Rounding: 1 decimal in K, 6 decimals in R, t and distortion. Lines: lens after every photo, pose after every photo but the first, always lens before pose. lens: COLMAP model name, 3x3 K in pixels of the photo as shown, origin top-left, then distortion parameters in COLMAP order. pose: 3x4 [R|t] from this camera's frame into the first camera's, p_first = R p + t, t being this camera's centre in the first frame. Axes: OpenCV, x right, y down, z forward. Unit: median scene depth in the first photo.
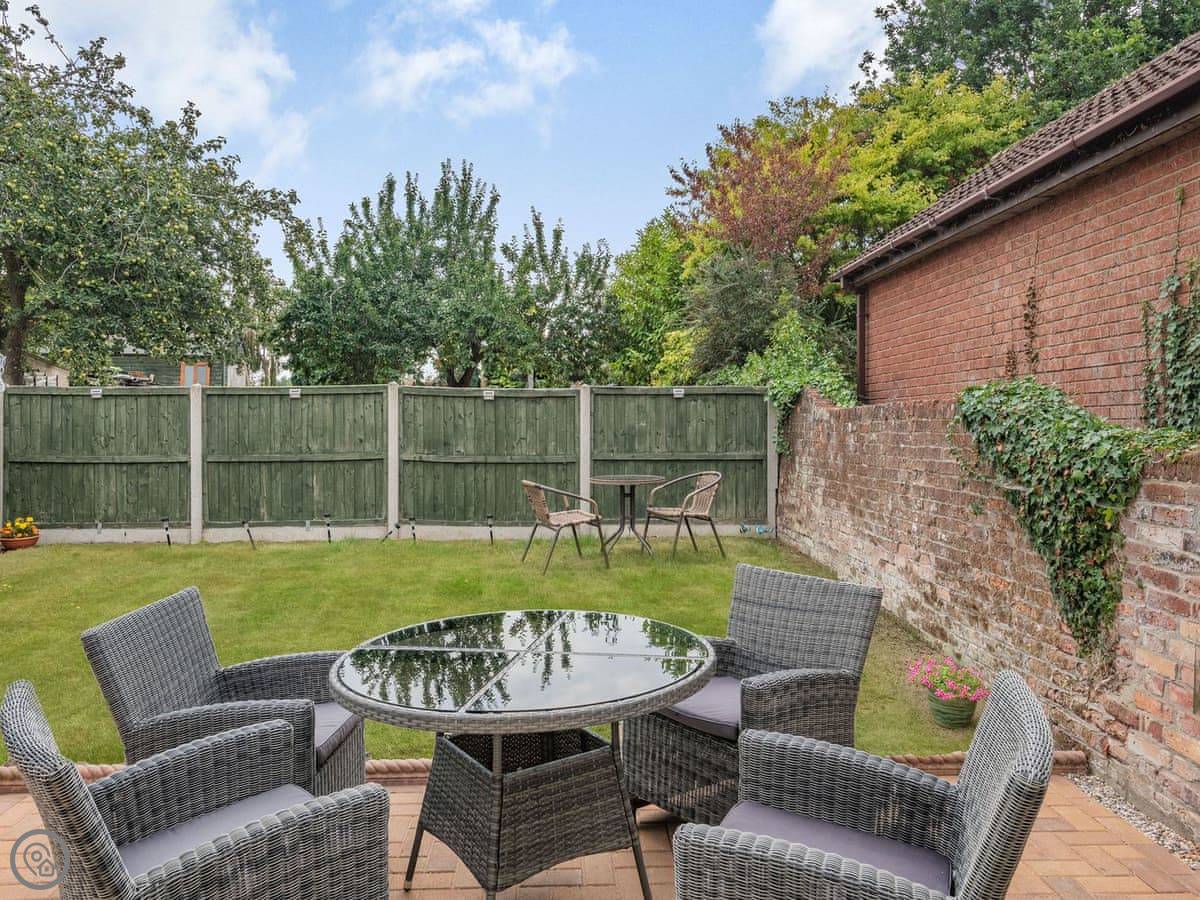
lens RADIAL K [[881.8, 0, 603.0], [0, 881.8, 415.5], [0, 0, 1]] dist [0.013305, 0.000184]
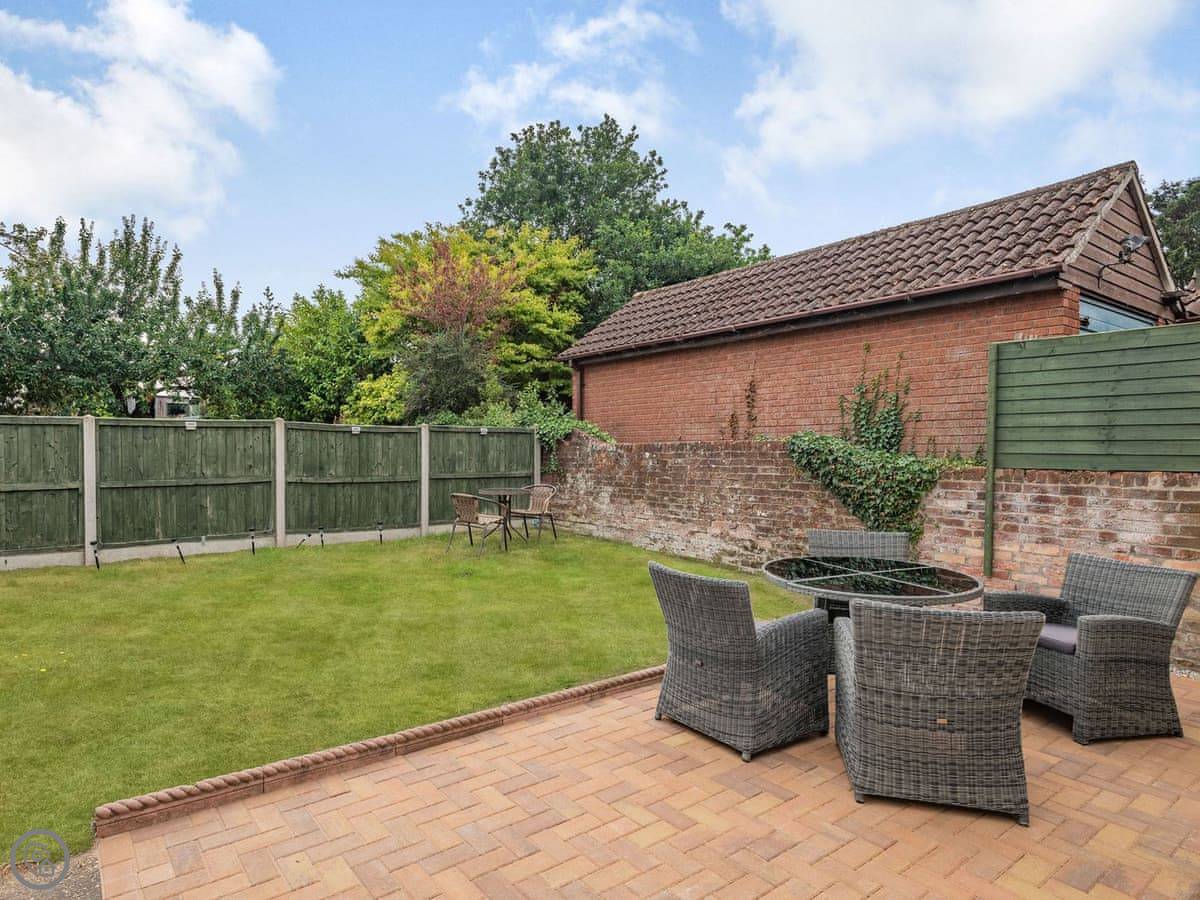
lens RADIAL K [[651.7, 0, 532.9], [0, 651.7, 453.1], [0, 0, 1]] dist [0.005460, -0.000582]
pose [[0.844853, 0.000214, 0.534998, -0.423779], [-0.007521, 0.999906, 0.011478, -0.002825], [-0.534945, -0.013721, 0.844775, 0.051293]]
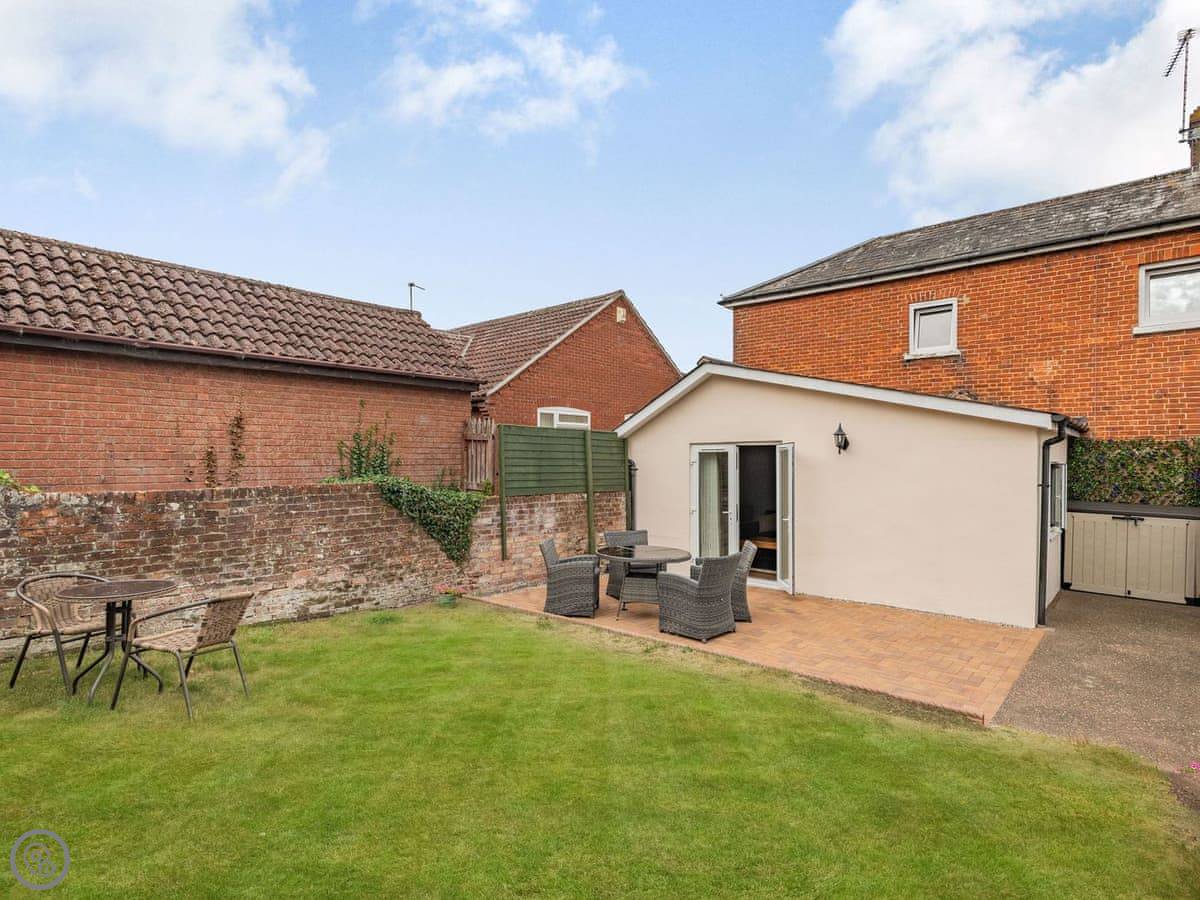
lens RADIAL K [[670.2, 0, 600.0], [0, 670.2, 450.0], [0, 0, 1]] dist [0.026892, -0.000127]
pose [[-0.713576, 0.012794, 0.700461, -0.592123], [-0.003966, 0.999743, -0.022301, -0.034634], [-0.700566, -0.018692, -0.713342, 0.938265]]
